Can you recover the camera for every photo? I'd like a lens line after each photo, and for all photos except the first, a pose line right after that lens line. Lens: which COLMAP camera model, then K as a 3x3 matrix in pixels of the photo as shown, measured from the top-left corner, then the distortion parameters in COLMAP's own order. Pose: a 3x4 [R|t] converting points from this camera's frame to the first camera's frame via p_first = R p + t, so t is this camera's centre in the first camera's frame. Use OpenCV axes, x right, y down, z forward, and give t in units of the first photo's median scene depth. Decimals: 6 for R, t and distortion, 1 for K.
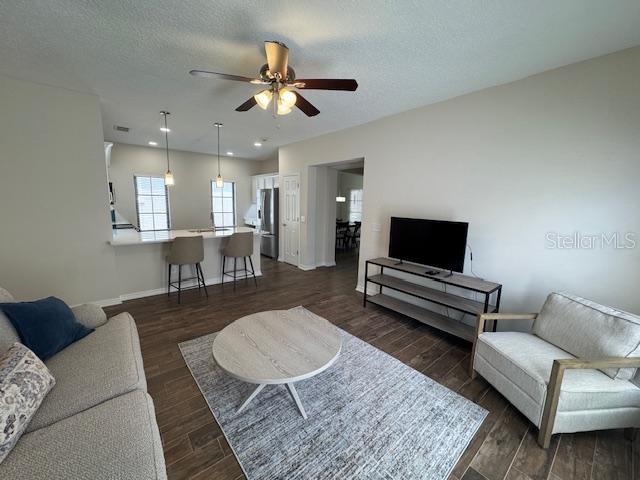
lens RADIAL K [[254.8, 0, 319.2], [0, 254.8, 241.6], [0, 0, 1]] dist [-0.000797, 0.000473]
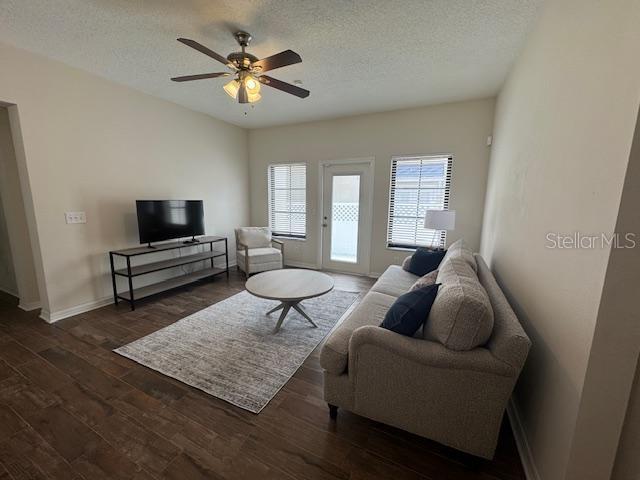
lens RADIAL K [[254.8, 0, 320.7], [0, 254.8, 239.3], [0, 0, 1]] dist [-0.000797, 0.000473]
pose [[-0.423526, -0.178030, 0.888218, -0.813669], [0.120127, 0.960802, 0.249858, -0.107079], [-0.897884, 0.212521, -0.385538, 0.749639]]
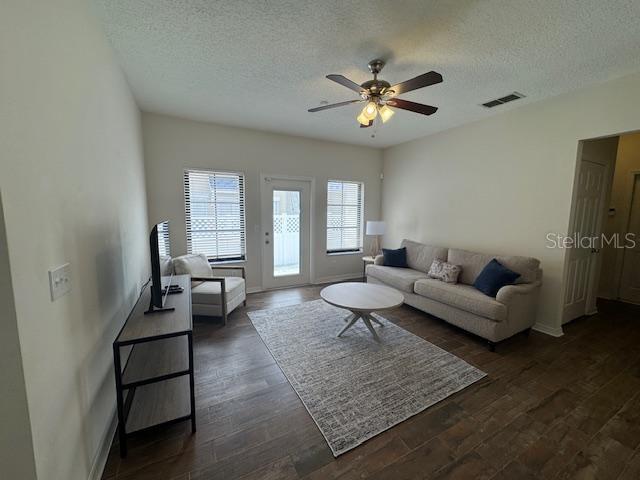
lens RADIAL K [[254.8, 0, 321.5], [0, 254.8, 238.6], [0, 0, 1]] dist [-0.000797, 0.000473]
pose [[-0.979742, -0.054324, 0.192757, -0.114247], [-0.001861, 0.964935, 0.262484, -0.186190], [-0.200257, 0.256808, -0.945488, 1.330637]]
